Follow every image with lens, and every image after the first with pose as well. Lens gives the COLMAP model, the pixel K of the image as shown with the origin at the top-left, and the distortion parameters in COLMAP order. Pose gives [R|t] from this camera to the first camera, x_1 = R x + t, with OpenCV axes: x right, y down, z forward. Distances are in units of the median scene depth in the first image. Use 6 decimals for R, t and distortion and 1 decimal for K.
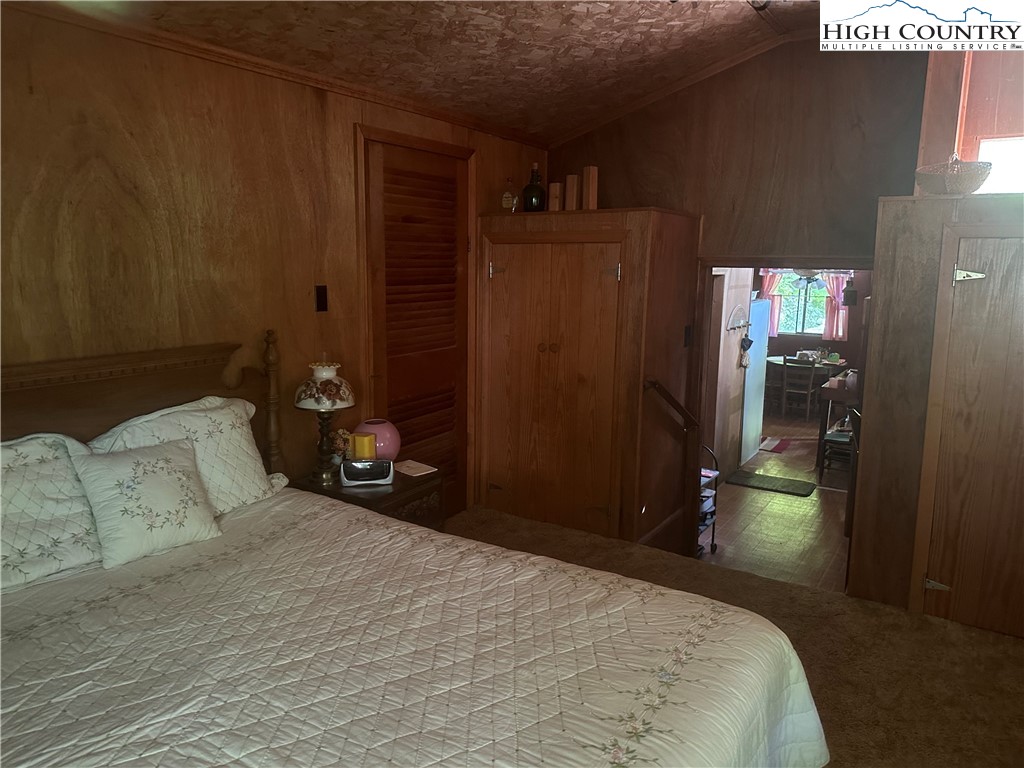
lens RADIAL K [[713.0, 0, 511.4], [0, 713.0, 373.6], [0, 0, 1]] dist [0.083841, -0.104918]
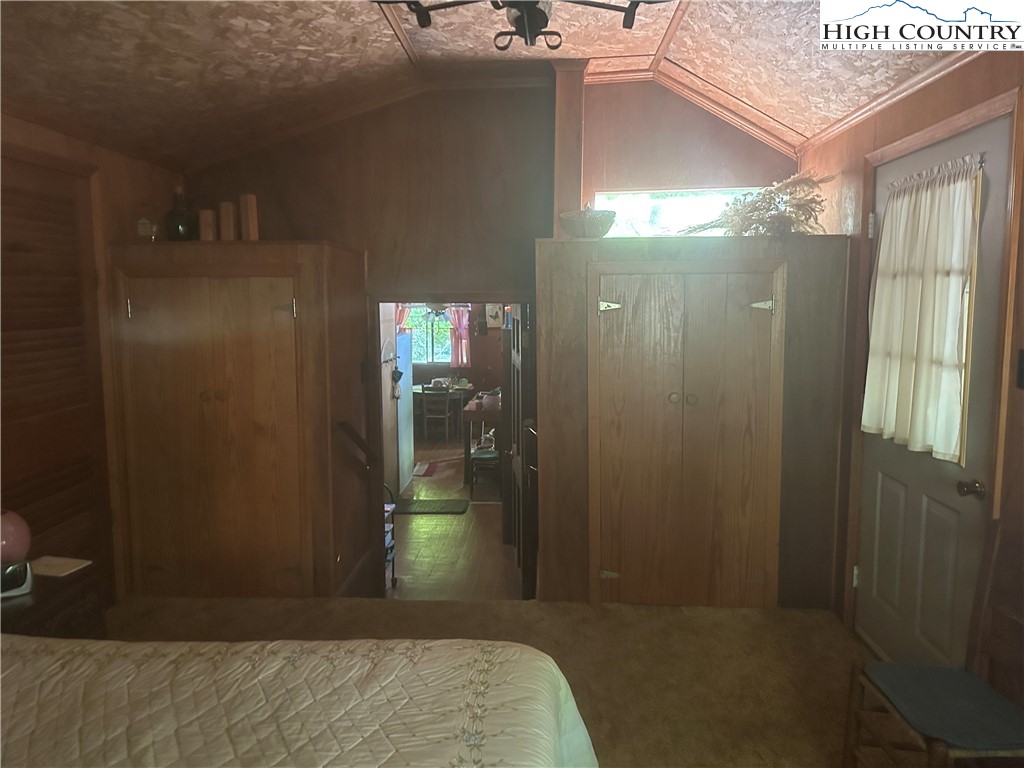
lens RADIAL K [[713.0, 0, 505.6], [0, 713.0, 376.7], [0, 0, 1]] dist [0.083841, -0.104918]
pose [[0.869375, -0.070786, 0.489056, -0.066277], [0.092265, 0.995535, -0.019921, -0.009165], [-0.485463, 0.062442, 0.872025, 0.051376]]
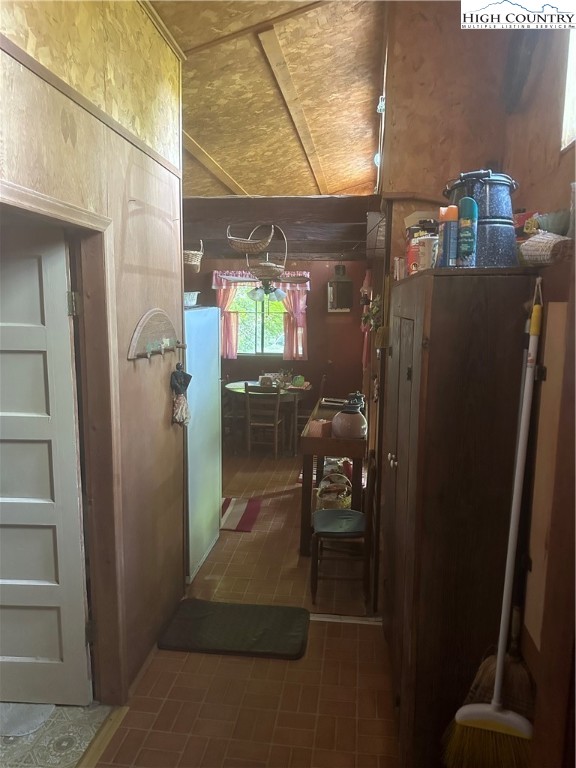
lens RADIAL K [[534.7, 0, 286.9], [0, 534.7, 385.0], [0, 0, 1]] dist [0.083841, -0.104918]
pose [[0.903456, -0.068268, 0.423210, 0.393797], [0.067490, 0.997578, 0.016843, -0.069734], [-0.423335, 0.013345, 0.905875, 1.029327]]
